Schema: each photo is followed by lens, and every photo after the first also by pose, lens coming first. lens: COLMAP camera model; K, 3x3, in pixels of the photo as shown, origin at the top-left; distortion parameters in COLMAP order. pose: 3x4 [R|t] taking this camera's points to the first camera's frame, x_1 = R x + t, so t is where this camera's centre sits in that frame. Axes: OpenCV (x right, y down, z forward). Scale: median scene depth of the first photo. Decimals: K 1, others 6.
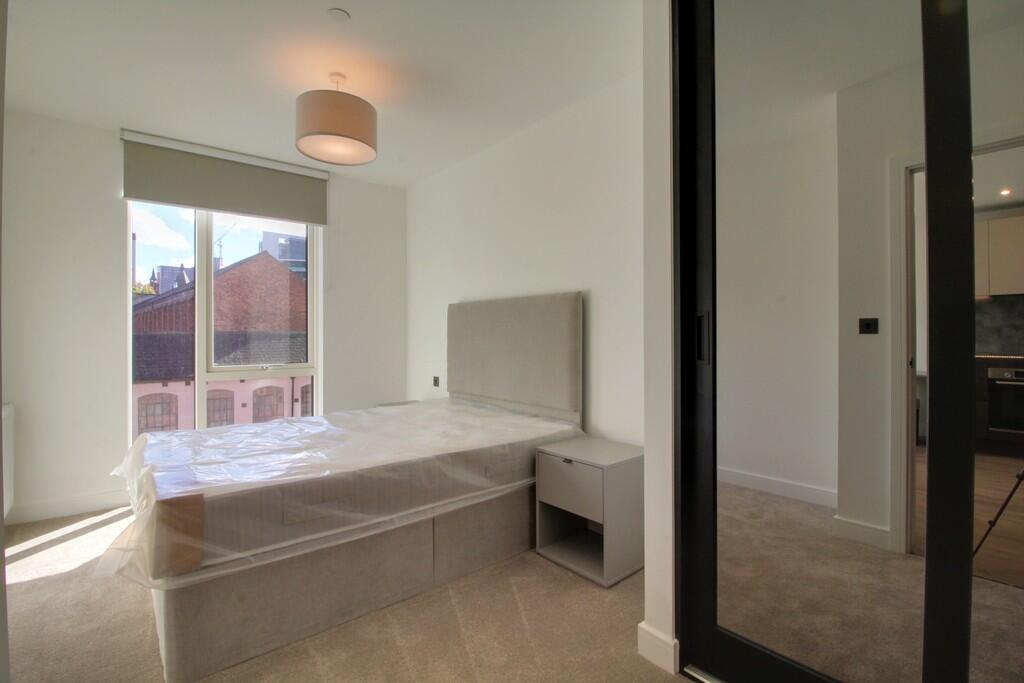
lens RADIAL K [[472.9, 0, 513.4], [0, 472.9, 336.2], [0, 0, 1]] dist [0.000303, -0.012910]
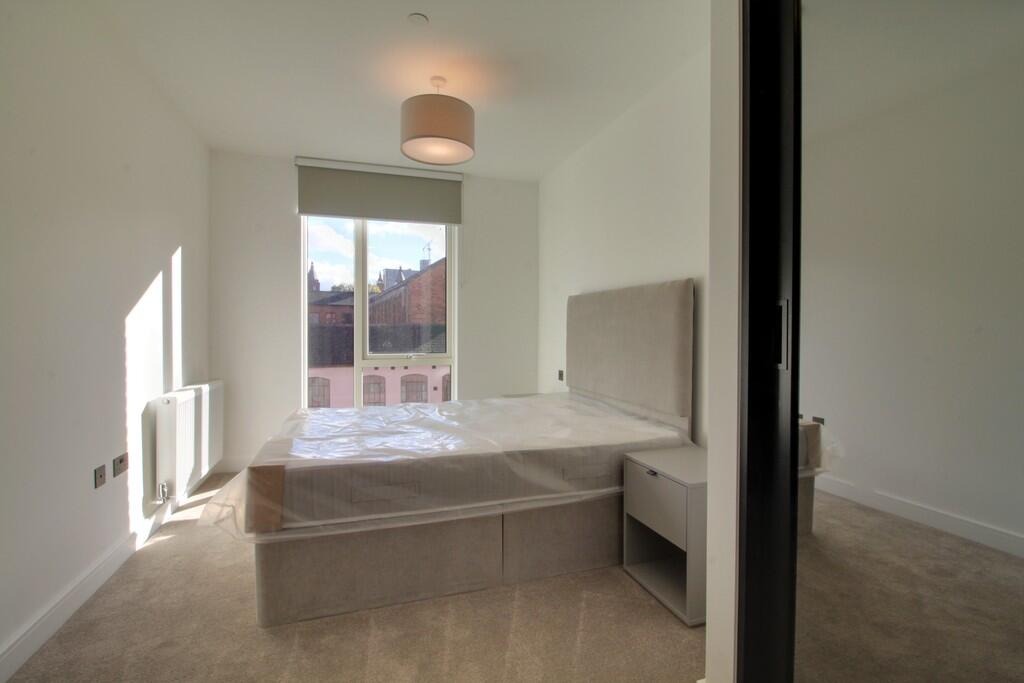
lens RADIAL K [[472.9, 0, 513.4], [0, 472.9, 336.2], [0, 0, 1]] dist [0.000303, -0.012910]
pose [[0.929116, 0.010929, -0.369628, 0.182108], [-0.005012, 0.999844, 0.016962, -0.002819], [0.369755, -0.013907, 0.929025, 0.087528]]
